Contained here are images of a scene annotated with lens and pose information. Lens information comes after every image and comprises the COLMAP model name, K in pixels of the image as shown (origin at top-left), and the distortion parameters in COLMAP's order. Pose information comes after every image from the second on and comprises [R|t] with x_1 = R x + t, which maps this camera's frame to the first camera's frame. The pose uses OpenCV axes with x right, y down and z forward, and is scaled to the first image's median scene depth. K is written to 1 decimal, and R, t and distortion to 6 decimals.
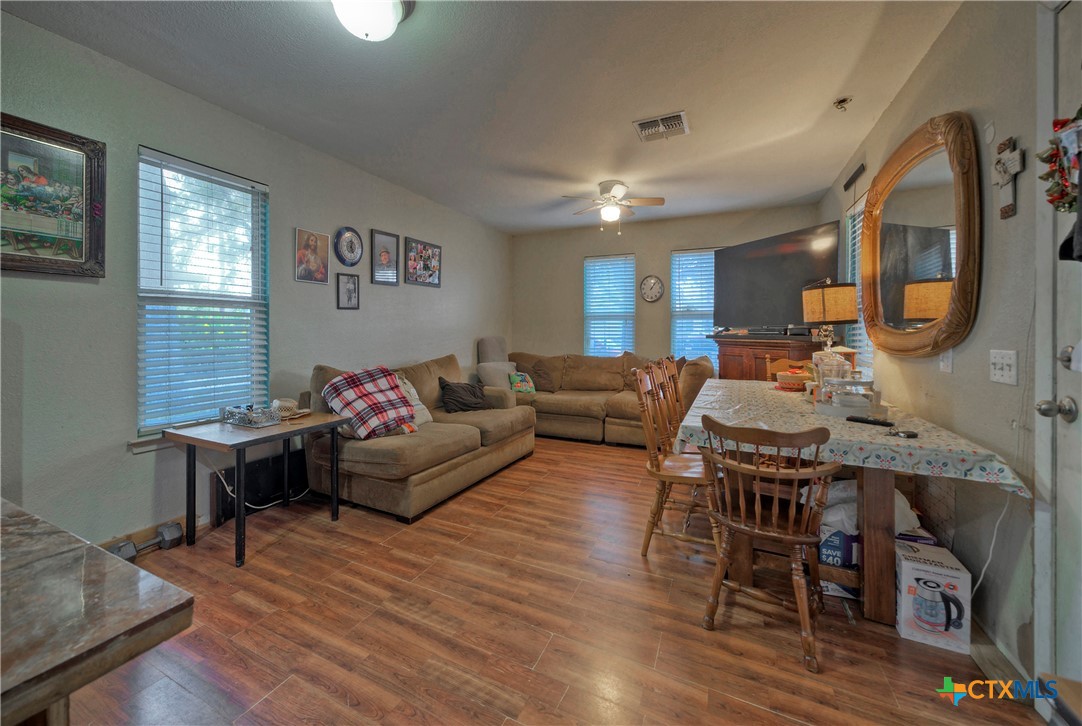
lens RADIAL K [[408.5, 0, 538.8], [0, 408.5, 342.2], [0, 0, 1]] dist [-0.020968, -0.000234]
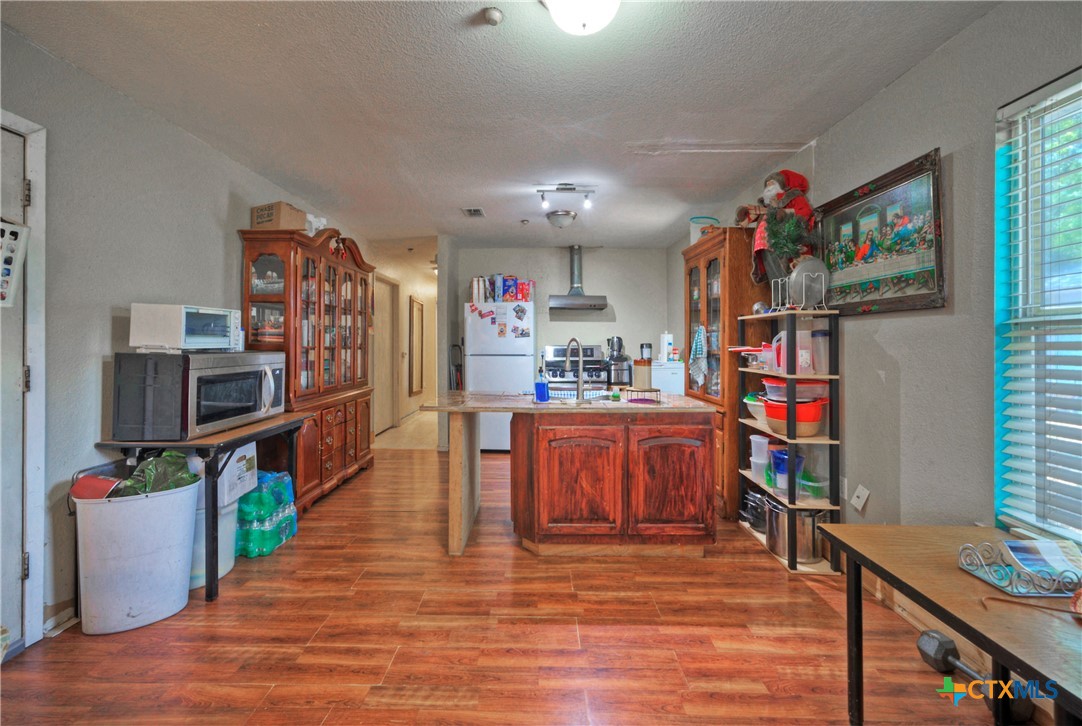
lens RADIAL K [[413.2, 0, 566.2], [0, 413.2, 343.3], [0, 0, 1]] dist [-0.000749, 0.002290]
pose [[-0.881153, 0.003930, -0.472814, 0.009236], [-0.010006, 0.999587, 0.026955, -0.057485], [0.472725, 0.028482, -0.880750, 0.783661]]
